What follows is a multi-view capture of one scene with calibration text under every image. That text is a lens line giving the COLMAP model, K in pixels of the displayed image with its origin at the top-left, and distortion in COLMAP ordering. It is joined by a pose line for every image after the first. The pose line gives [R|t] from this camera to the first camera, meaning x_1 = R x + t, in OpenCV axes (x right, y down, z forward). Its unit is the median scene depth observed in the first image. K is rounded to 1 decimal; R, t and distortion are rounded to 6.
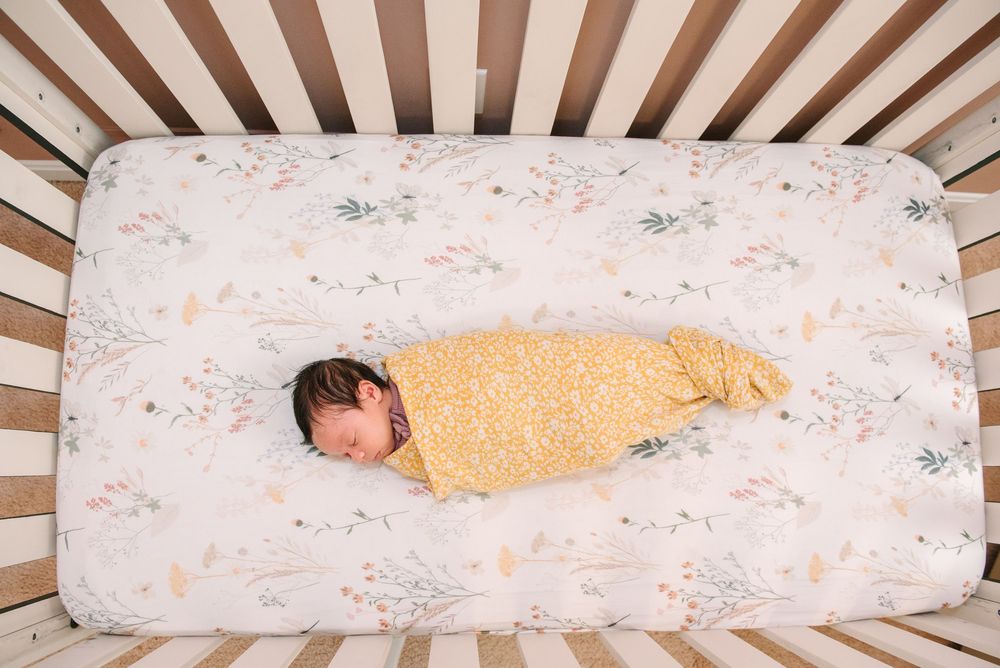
lens RADIAL K [[708.2, 0, 500.0], [0, 708.2, 334.0], [0, 0, 1]] dist [-0.009442, -0.005923]
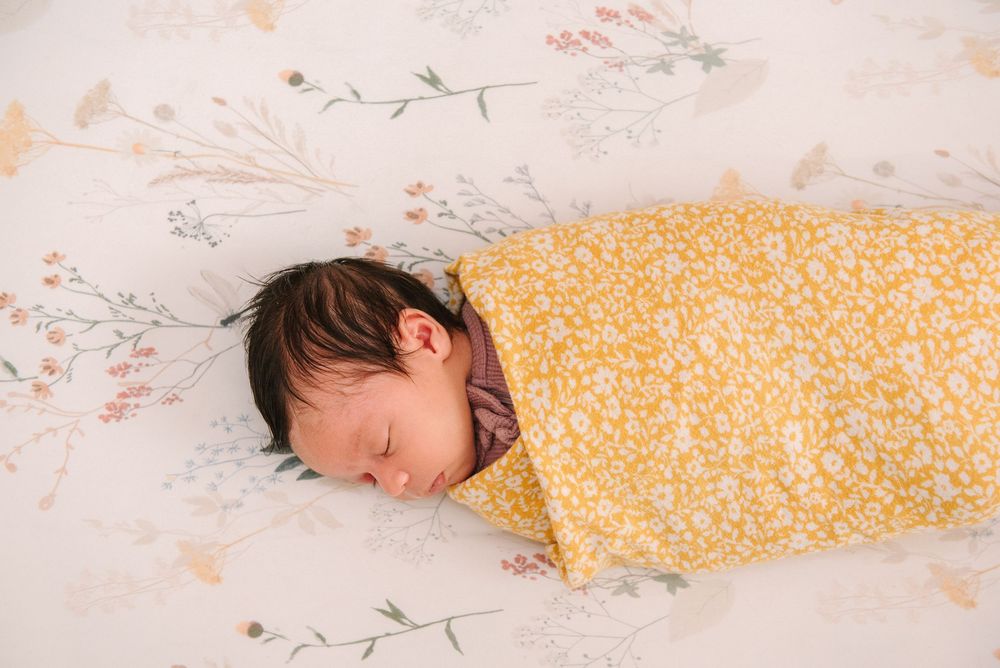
lens RADIAL K [[1298.0, 0, 516.5], [0, 1298.0, 319.6], [0, 0, 1]] dist [0.143963, -0.003828]
pose [[0.997621, 0.022672, -0.065096, -0.074567], [-0.019991, 0.998937, 0.041543, 0.037571], [0.065969, -0.040142, 0.997014, 0.206311]]
